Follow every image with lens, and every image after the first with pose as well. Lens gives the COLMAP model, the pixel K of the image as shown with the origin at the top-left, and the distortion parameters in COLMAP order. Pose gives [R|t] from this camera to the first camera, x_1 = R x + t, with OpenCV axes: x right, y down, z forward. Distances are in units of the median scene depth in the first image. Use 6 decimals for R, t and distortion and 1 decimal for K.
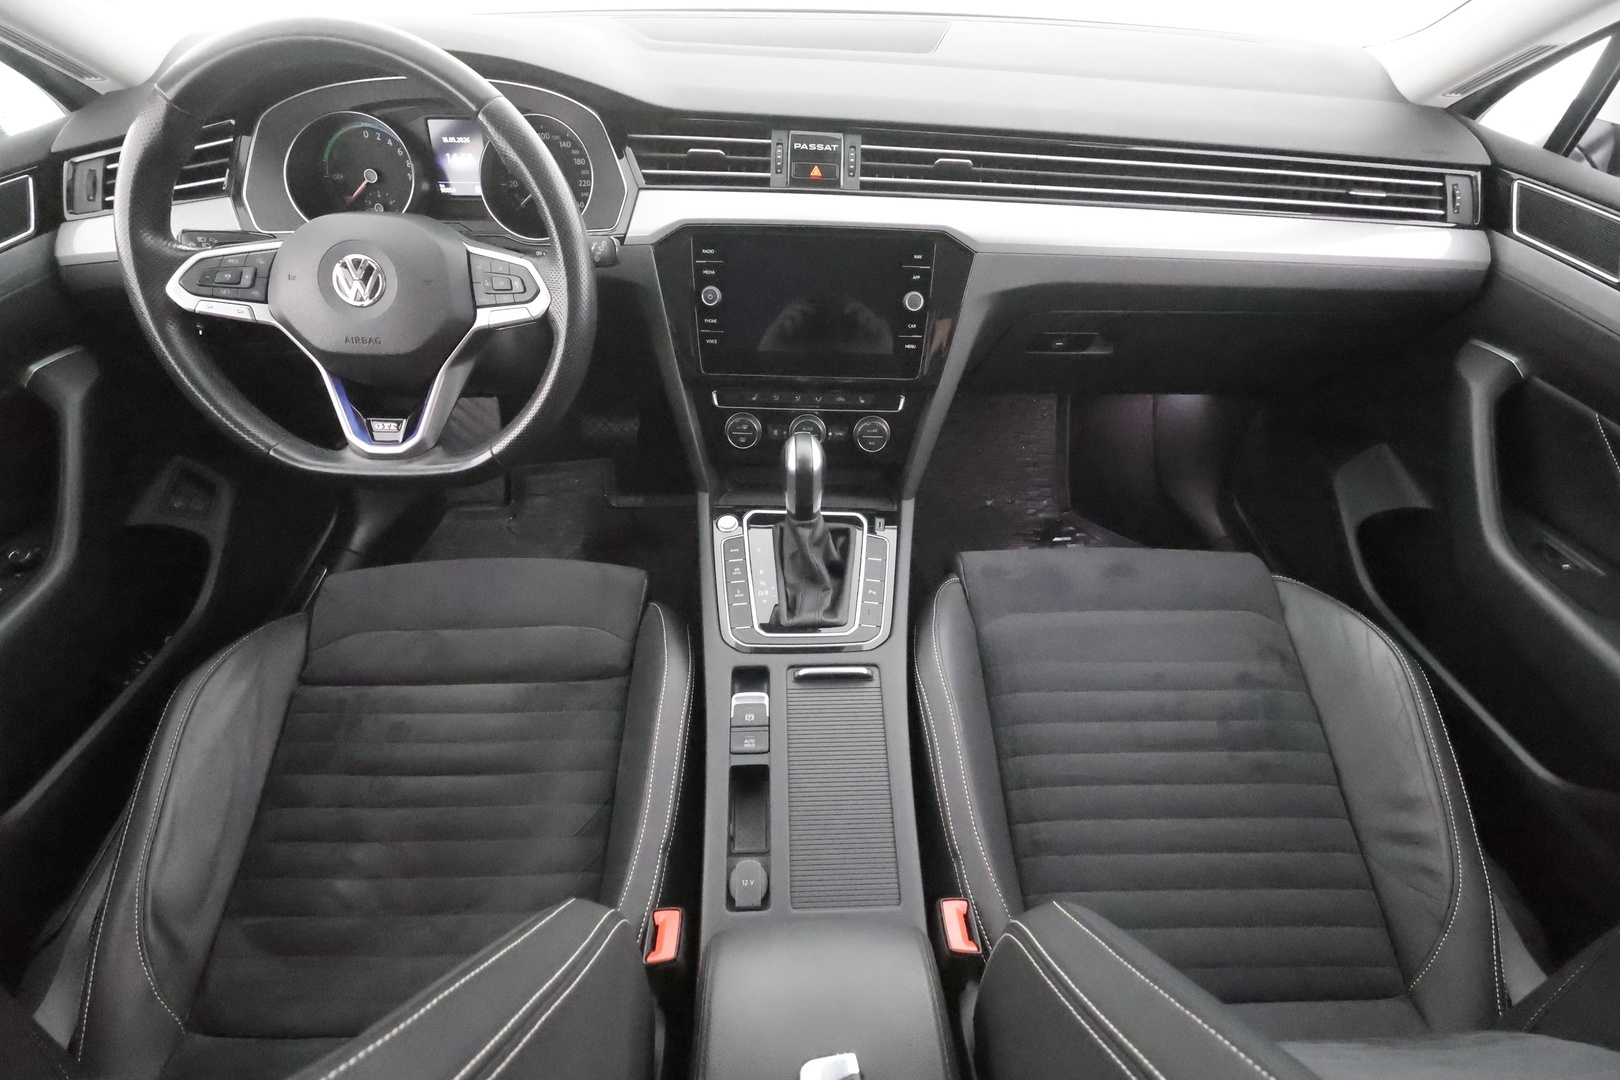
lens RADIAL K [[735.4, 0, 810.0], [0, 735.4, 540.0], [0, 0, 1]] dist [-0.002502, -0.001020]
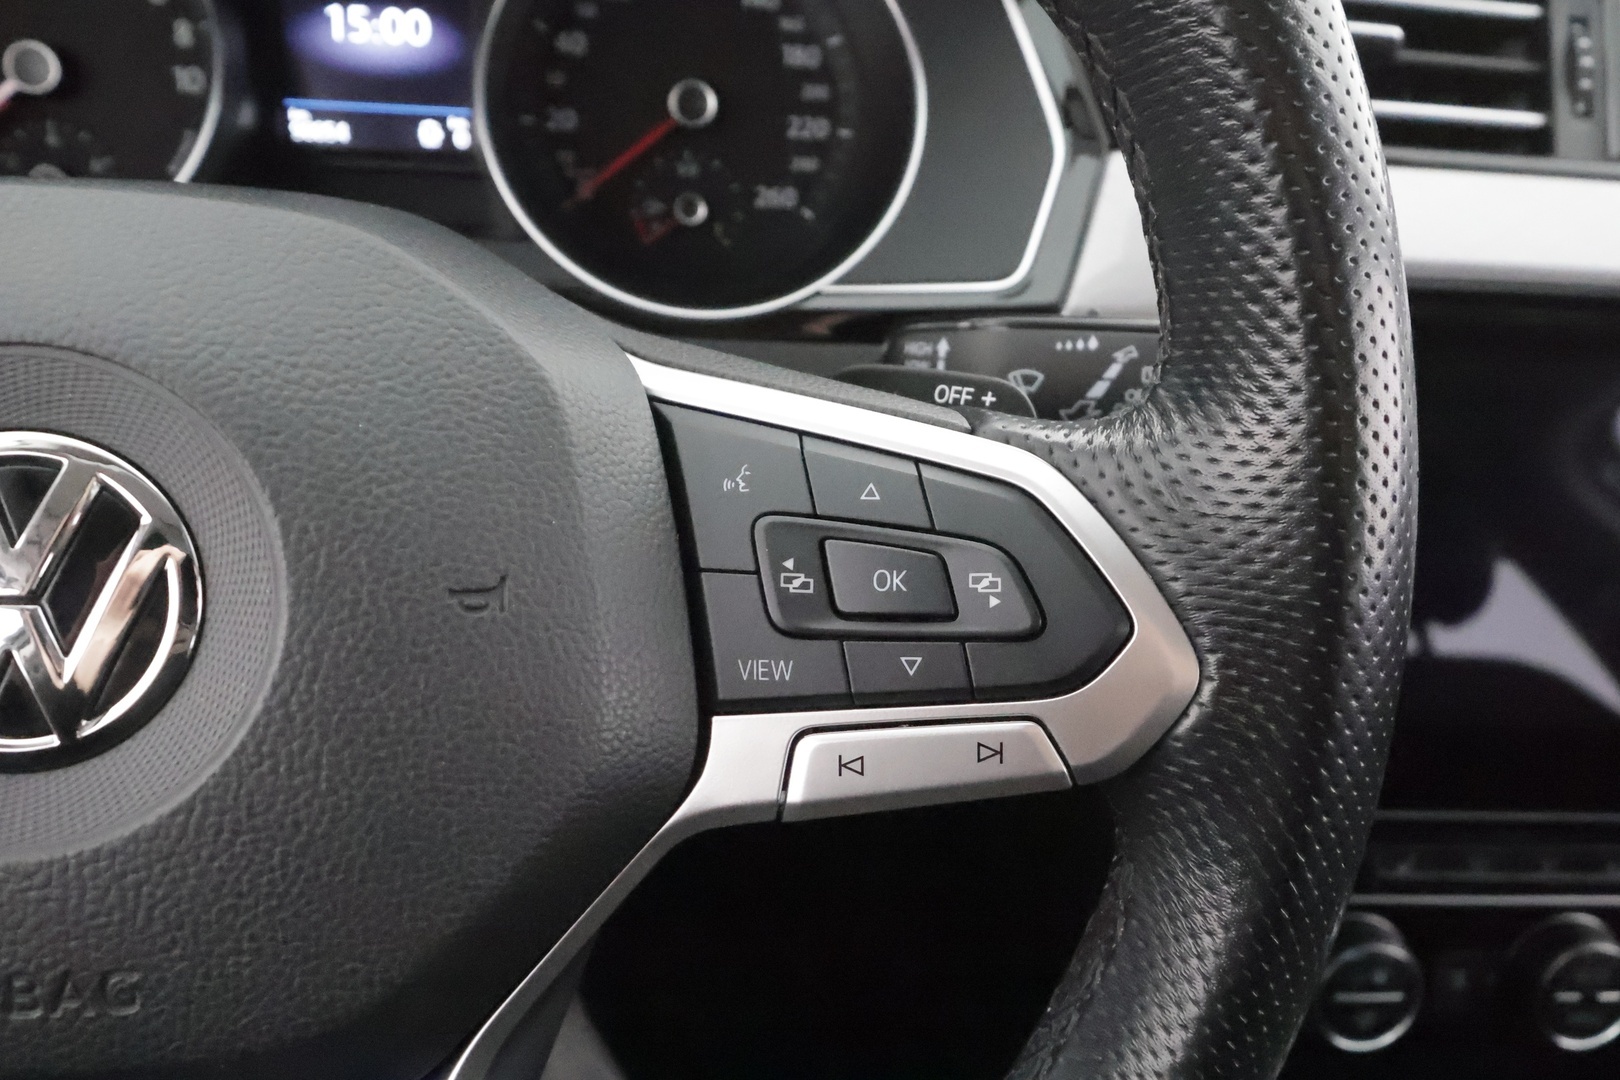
lens RADIAL K [[1303.1, 0, 854.1], [0, 1303.1, 539.0], [0, 0, 1]] dist [0.091050, -0.181864]
pose [[0.991526, 0.000822, 0.129909, -0.372466], [0.025122, 0.979892, -0.197943, -0.237634], [-0.127460, 0.199529, 0.971567, 0.557036]]
